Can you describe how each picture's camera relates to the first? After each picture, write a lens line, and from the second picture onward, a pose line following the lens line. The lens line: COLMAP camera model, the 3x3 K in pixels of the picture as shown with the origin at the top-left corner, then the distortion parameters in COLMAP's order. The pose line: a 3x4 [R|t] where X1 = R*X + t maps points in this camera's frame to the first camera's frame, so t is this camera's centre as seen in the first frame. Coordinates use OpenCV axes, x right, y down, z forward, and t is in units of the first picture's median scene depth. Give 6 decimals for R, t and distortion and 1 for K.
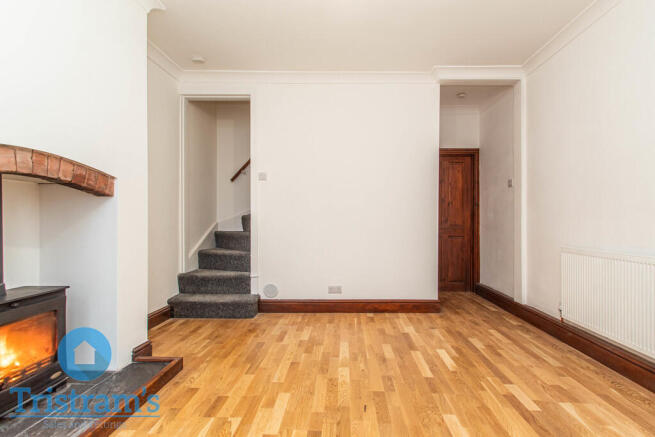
lens RADIAL K [[306.4, 0, 335.7], [0, 306.4, 224.1], [0, 0, 1]] dist [0.000896, -0.000118]
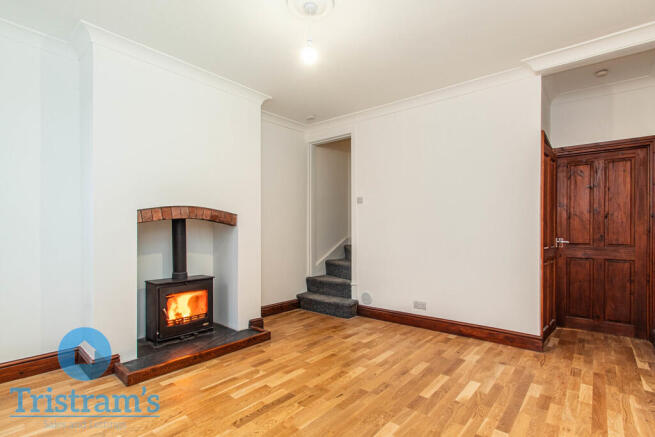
lens RADIAL K [[314.4, 0, 334.9], [0, 314.4, 233.1], [0, 0, 1]] dist [0.000761, -0.000132]
pose [[0.787995, 0.002343, -0.615677, 0.495508], [-0.002817, 0.999996, 0.000200, -0.034029], [0.615675, 0.001577, 0.787999, -0.011277]]
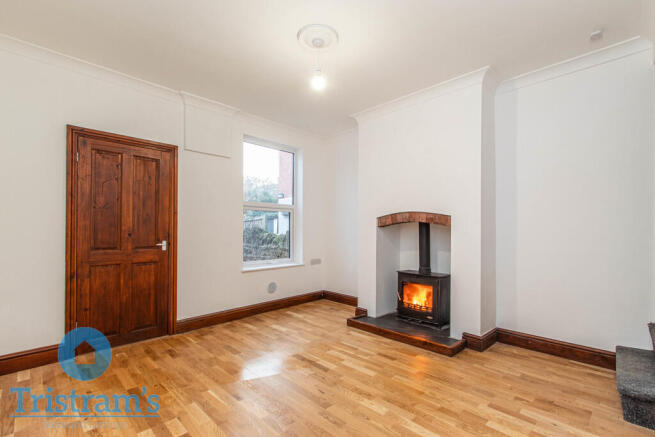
lens RADIAL K [[306.9, 0, 330.6], [0, 306.9, 228.2], [0, 0, 1]] dist [-0.000092, -0.000084]
pose [[-0.689798, -0.014616, -0.723854, 0.577508], [-0.014720, 0.999873, -0.006162, -0.043475], [0.723852, 0.006404, -0.689926, 1.090938]]
